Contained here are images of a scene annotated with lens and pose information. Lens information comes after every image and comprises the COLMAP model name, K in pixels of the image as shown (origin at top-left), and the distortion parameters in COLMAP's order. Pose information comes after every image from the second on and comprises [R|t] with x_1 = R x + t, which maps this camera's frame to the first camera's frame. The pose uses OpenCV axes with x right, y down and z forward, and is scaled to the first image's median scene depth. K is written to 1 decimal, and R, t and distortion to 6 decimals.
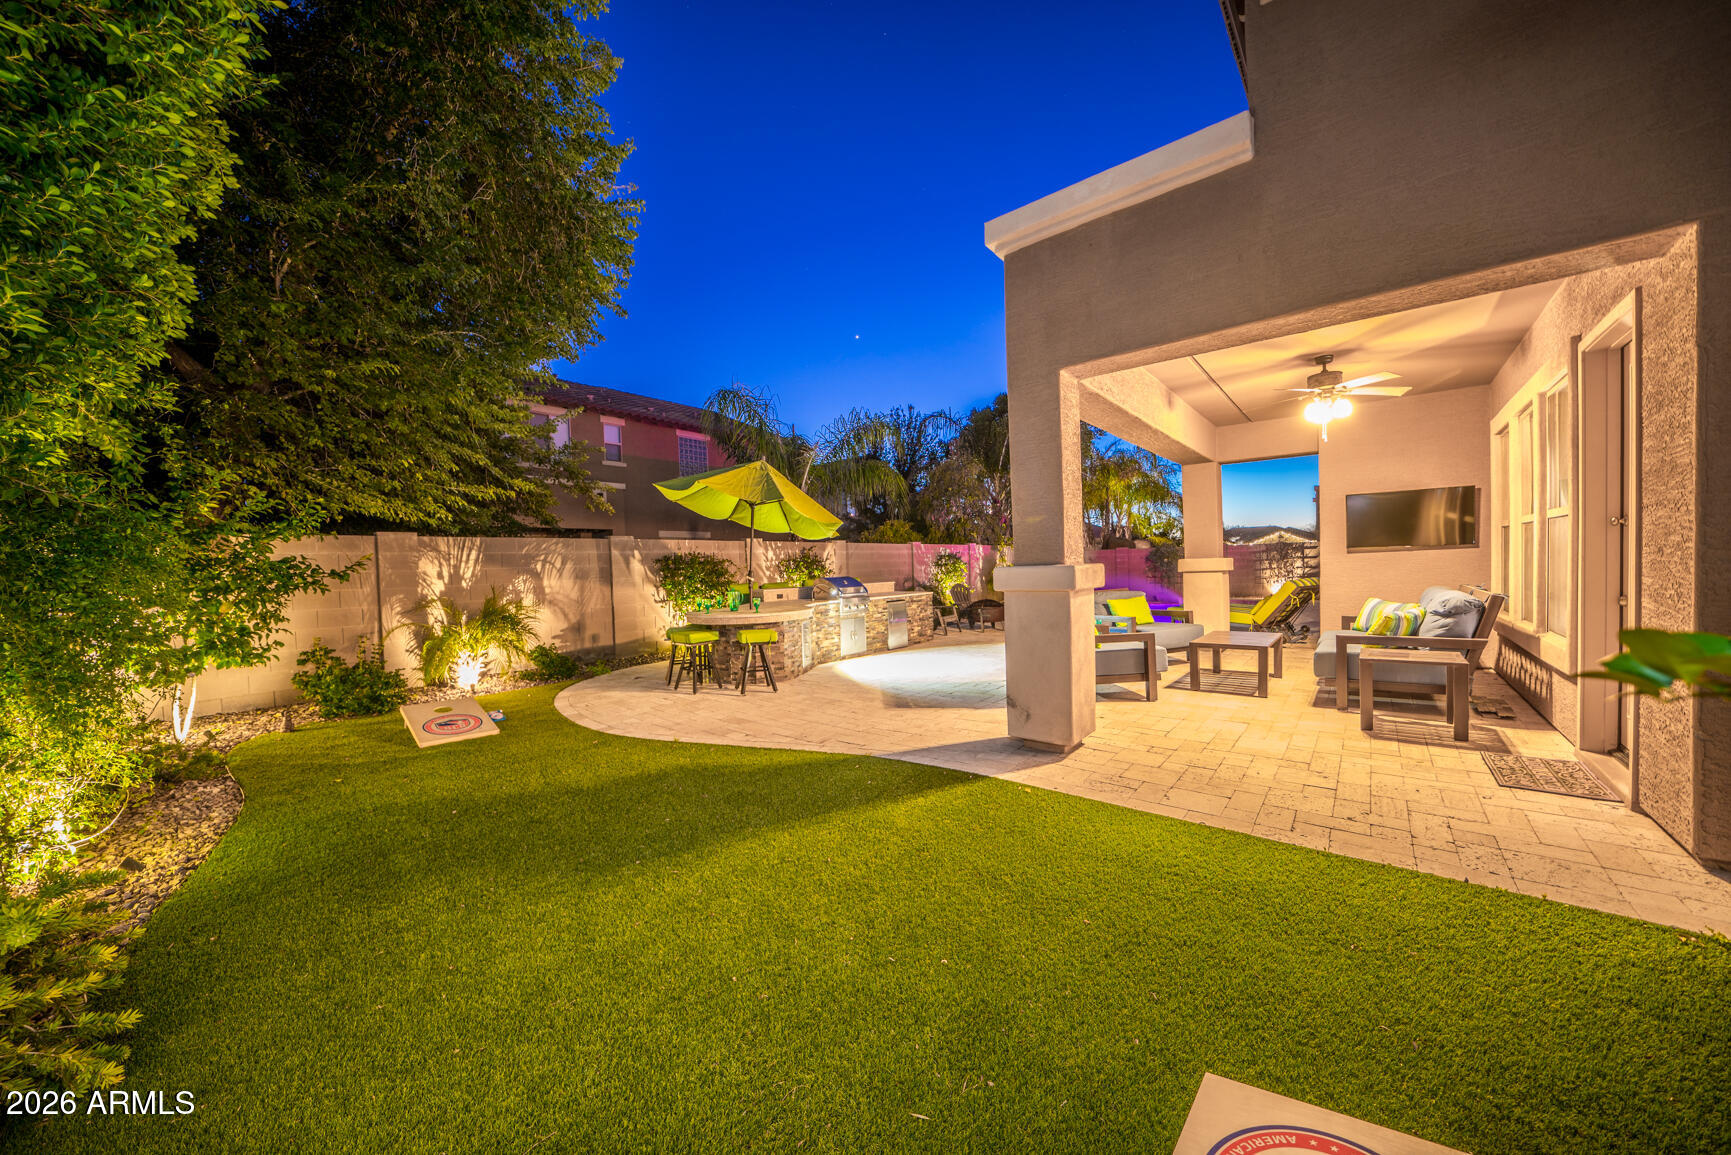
lens RADIAL K [[594.0, 0, 857.2], [0, 594.0, 582.9], [0, 0, 1]] dist [-0.021233, 0.000298]
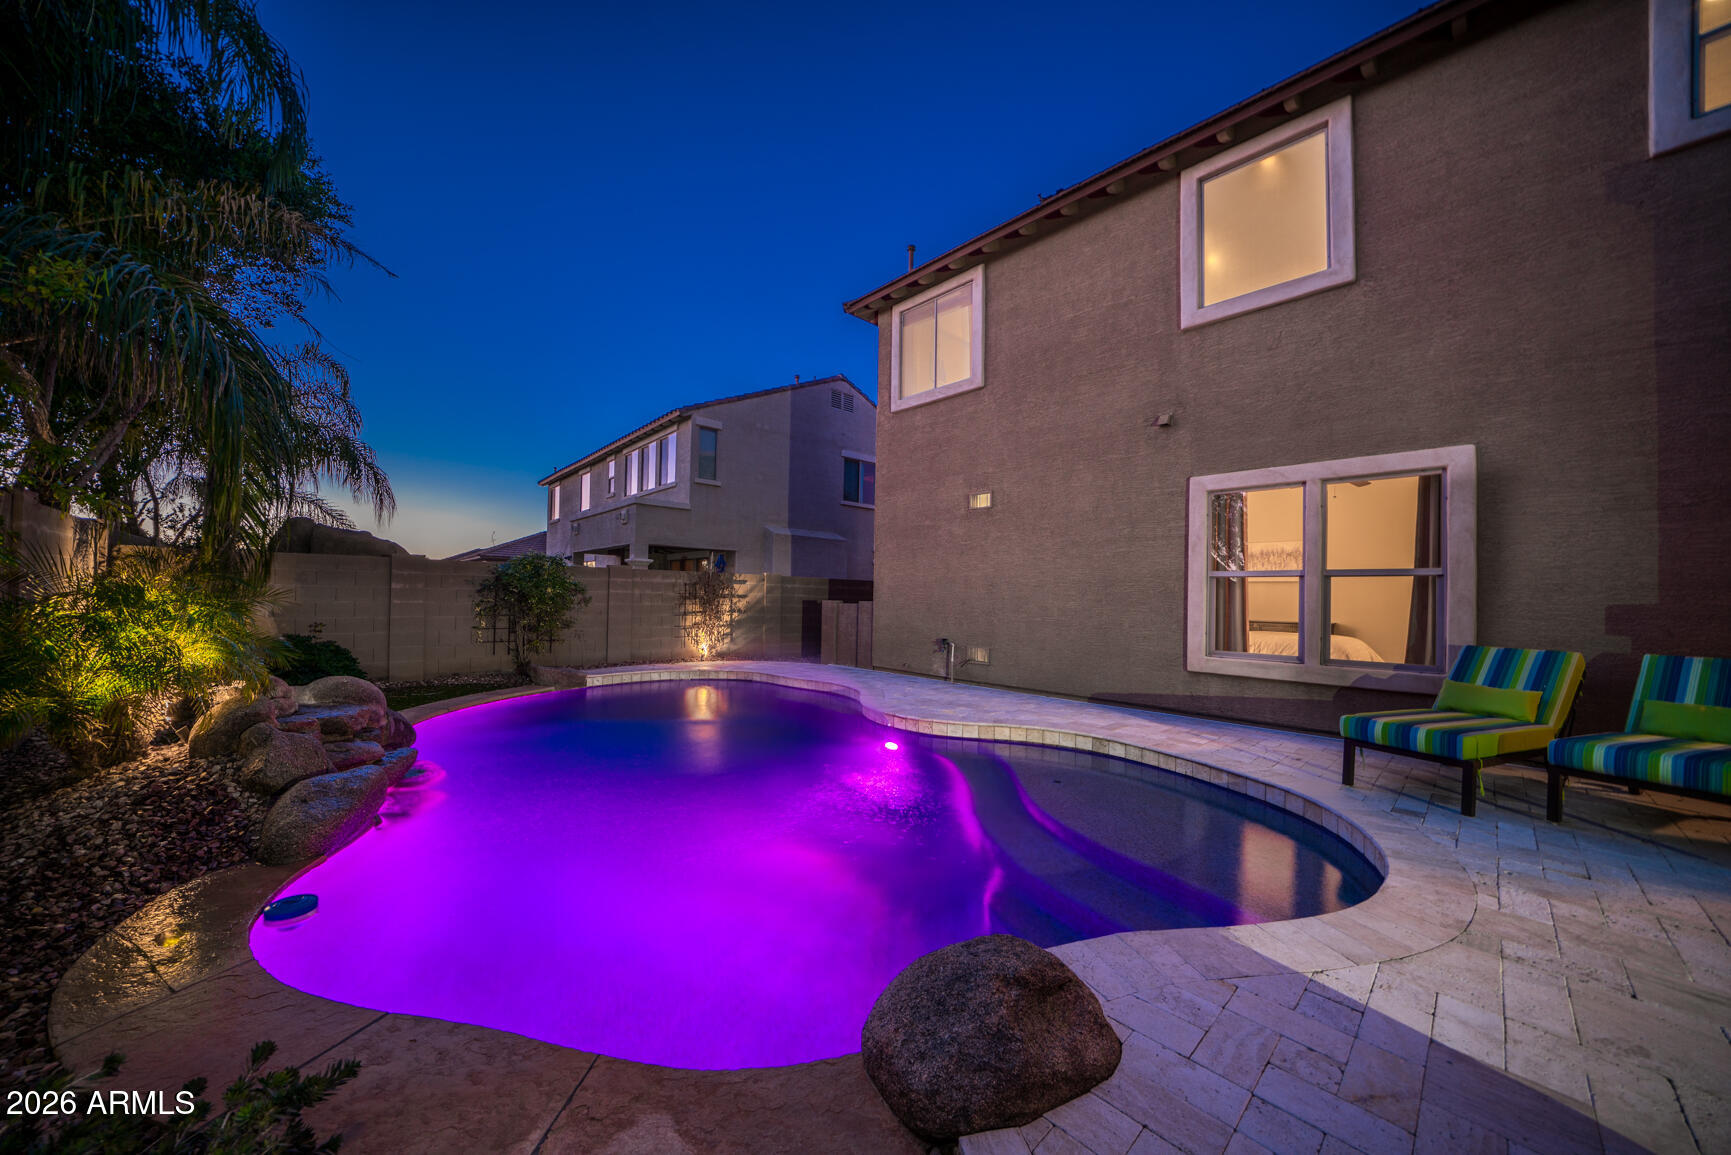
lens RADIAL K [[594.9, 0, 855.9], [0, 594.9, 589.4], [0, 0, 1]] dist [-0.030019, 0.004384]
pose [[0.109989, 0.042901, 0.993006, 0.205955], [0.004433, 0.999037, -0.043652, -0.039017], [-0.993923, 0.009203, 0.109693, 1.471907]]
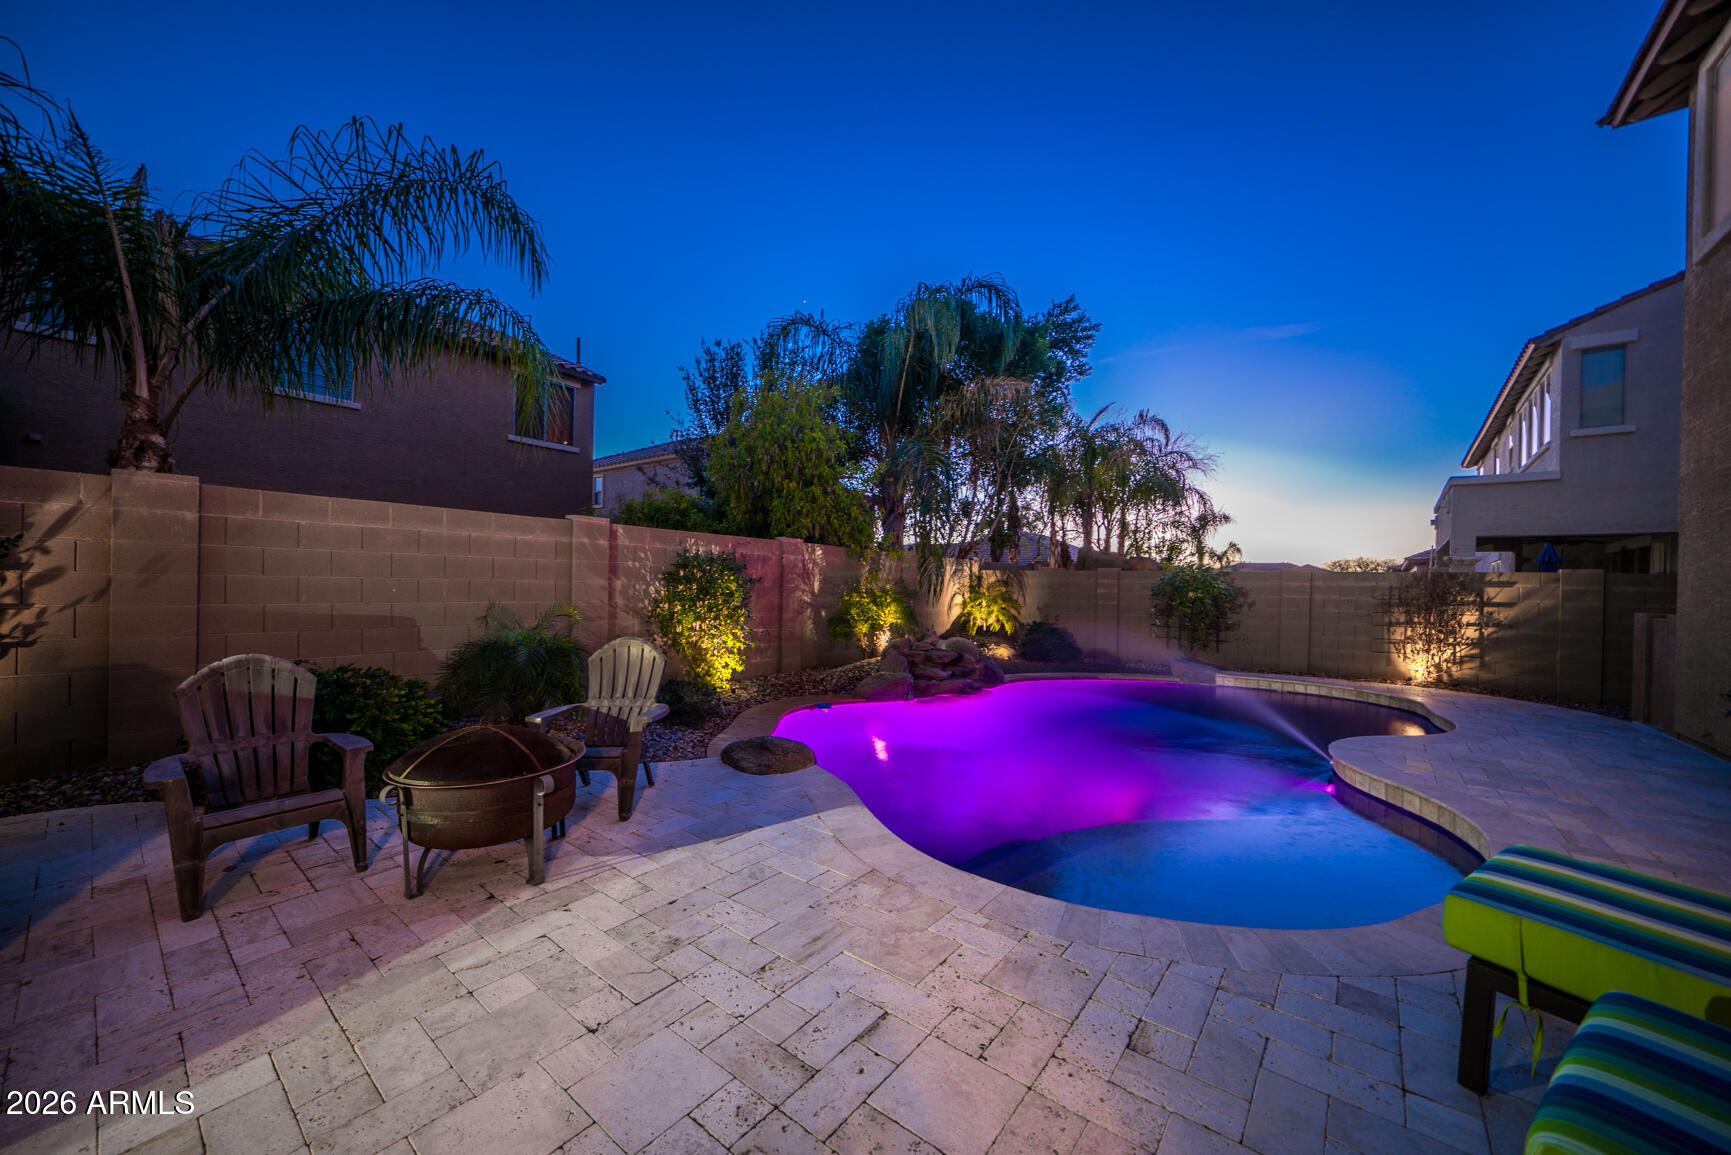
lens RADIAL K [[638.8, 0, 857.3], [0, 638.8, 589.4], [0, 0, 1]] dist [-0.021296, 0.004634]
pose [[0.997903, 0.050796, 0.040117, 0.438729], [-0.049881, 0.998479, -0.023480, -0.033245], [-0.041248, 0.021430, 0.998919, 0.957866]]
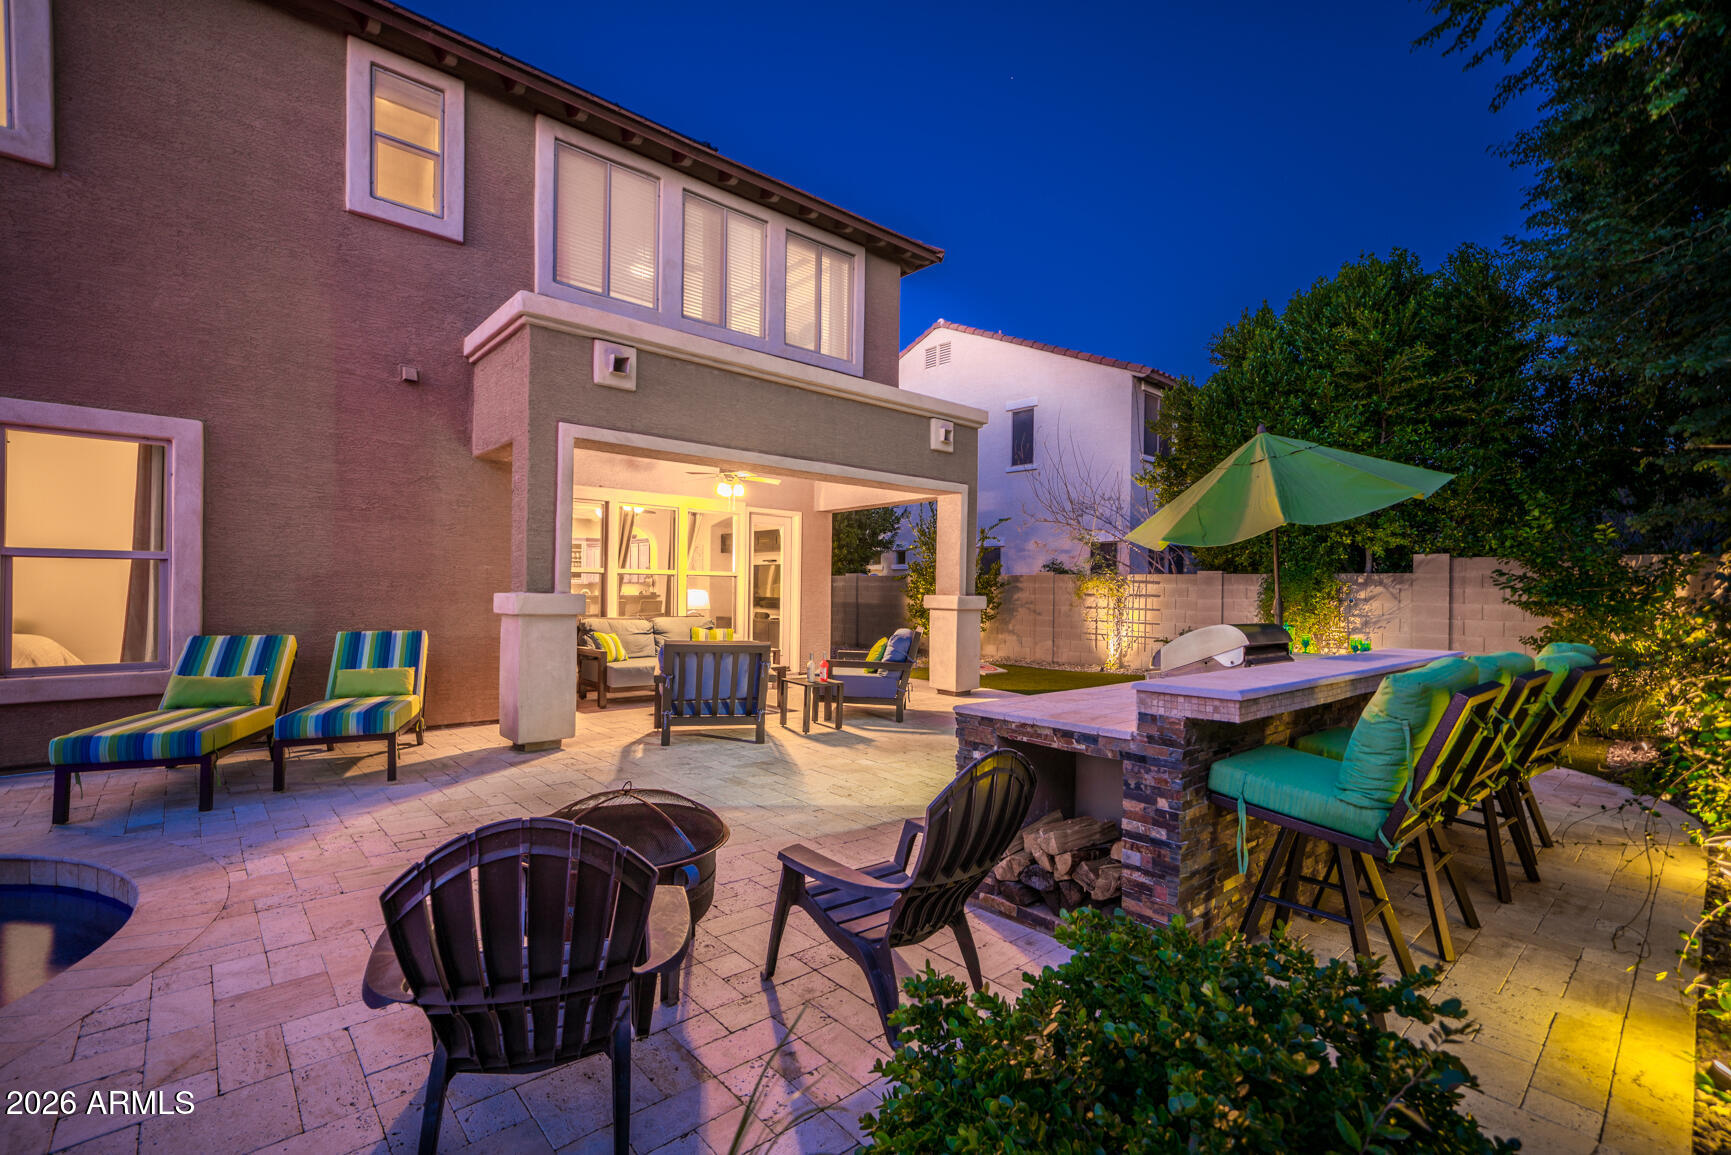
lens RADIAL K [[758.7, 0, 857.0], [0, 758.7, 586.8], [0, 0, 1]] dist [0.012000, -0.000214]
pose [[-0.991558, 0.018812, 0.128292, 0.147634], [0.021929, 0.999497, 0.022931, -0.052587], [-0.127796, 0.025550, -0.991471, 1.548911]]
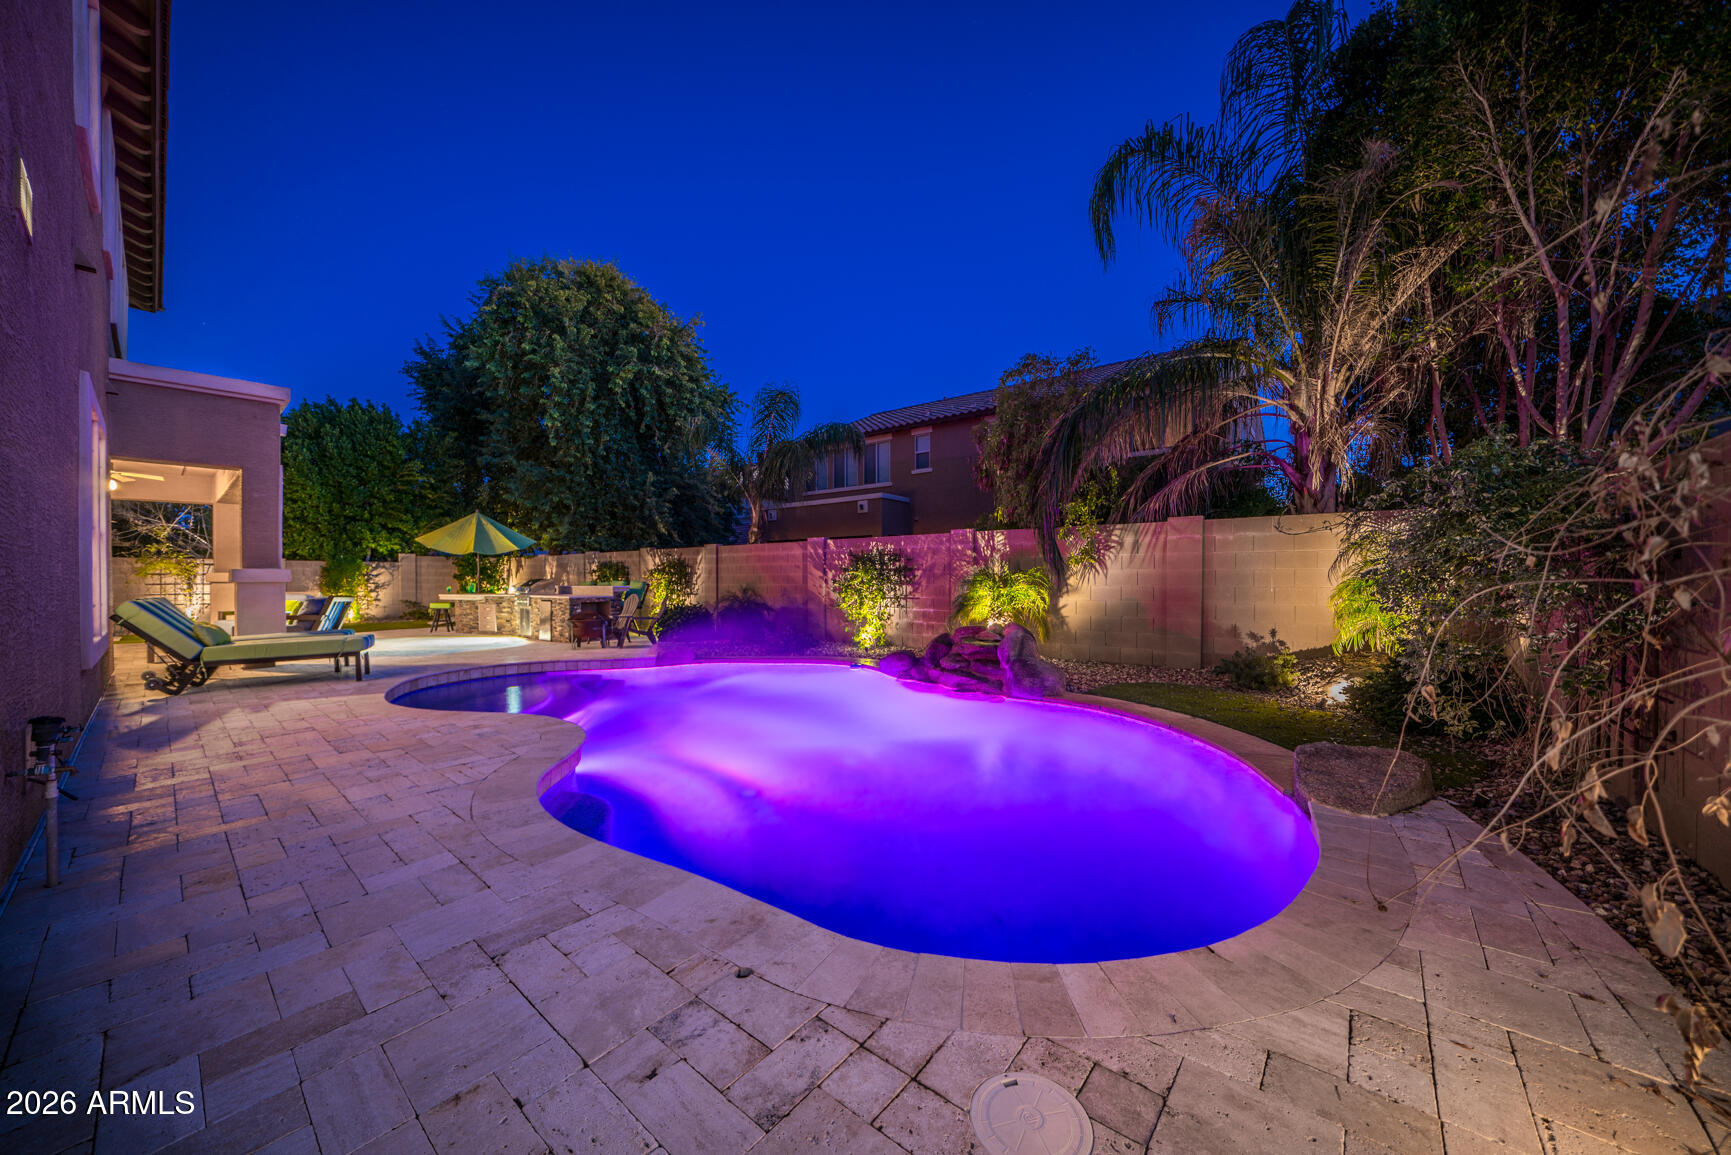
lens RADIAL K [[611.3, 0, 857.6], [0, 611.3, 585.9], [0, 0, 1]] dist [-0.018959, 0.000036]
pose [[0.008342, 0.040744, -0.999135, 1.395791], [-0.027003, 0.998814, 0.040506, -0.071185], [0.999601, 0.026642, 0.009432, 1.753773]]
